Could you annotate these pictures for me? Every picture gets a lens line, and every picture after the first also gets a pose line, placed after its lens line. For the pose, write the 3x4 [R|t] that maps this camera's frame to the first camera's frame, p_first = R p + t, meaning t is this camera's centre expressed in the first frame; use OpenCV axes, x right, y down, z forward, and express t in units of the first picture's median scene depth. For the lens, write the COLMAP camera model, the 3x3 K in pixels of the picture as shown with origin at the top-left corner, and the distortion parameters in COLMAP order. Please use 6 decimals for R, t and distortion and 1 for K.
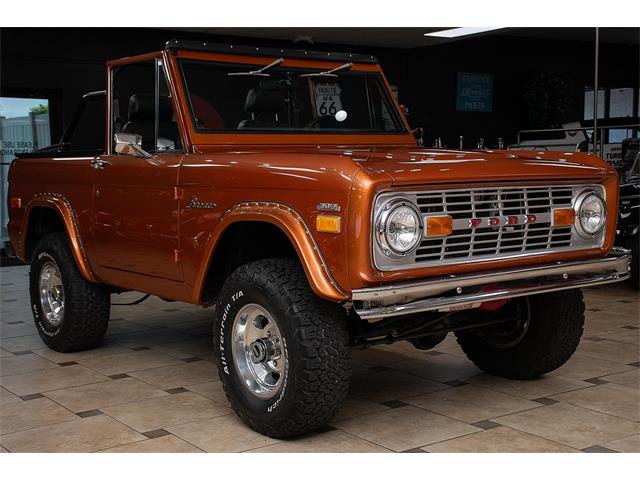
lens RADIAL K [[936.0, 0, 319.3], [0, 936.0, 241.3], [0, 0, 1]] dist [0.153928, 0.000000]
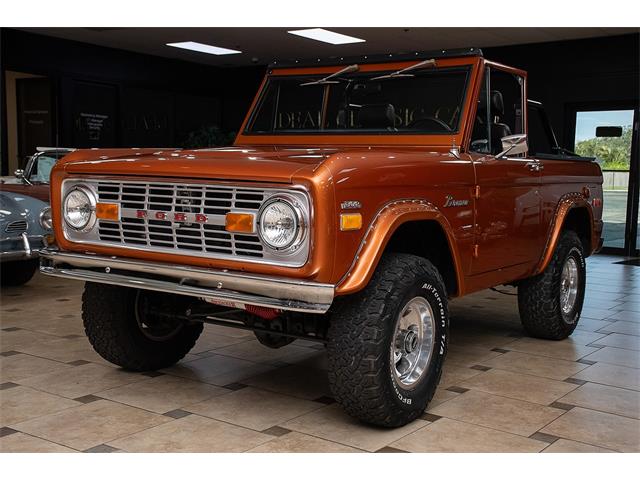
lens RADIAL K [[831.1, 0, 304.4], [0, 831.1, 223.3], [0, 0, 1]] dist [0.104055, 0.000000]
pose [[0.287127, 0.087922, -0.953849, 1.064068], [-0.113317, 0.991904, 0.057319, -0.079670], [0.951166, 0.091630, 0.294765, 0.846352]]
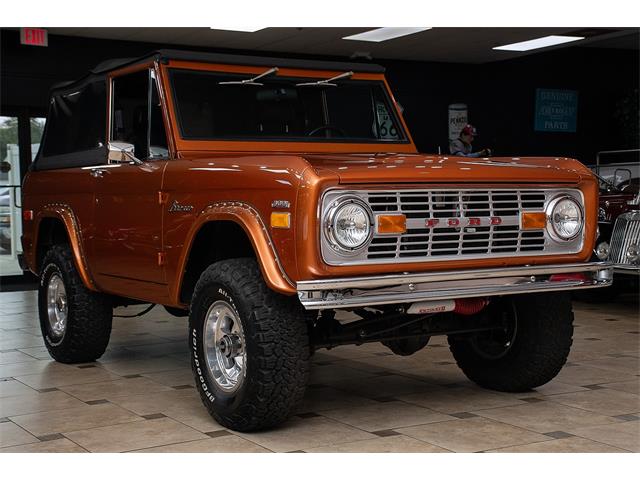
lens RADIAL K [[1069.3, 0, 319.5], [0, 1069.3, 240.8], [0, 0, 1]] dist [0.242744, 0.000000]
pose [[0.994881, 0.007448, -0.100780, 0.152546], [-0.011939, 0.998959, -0.044032, 0.049885], [0.100347, 0.045009, 0.993934, -0.161090]]
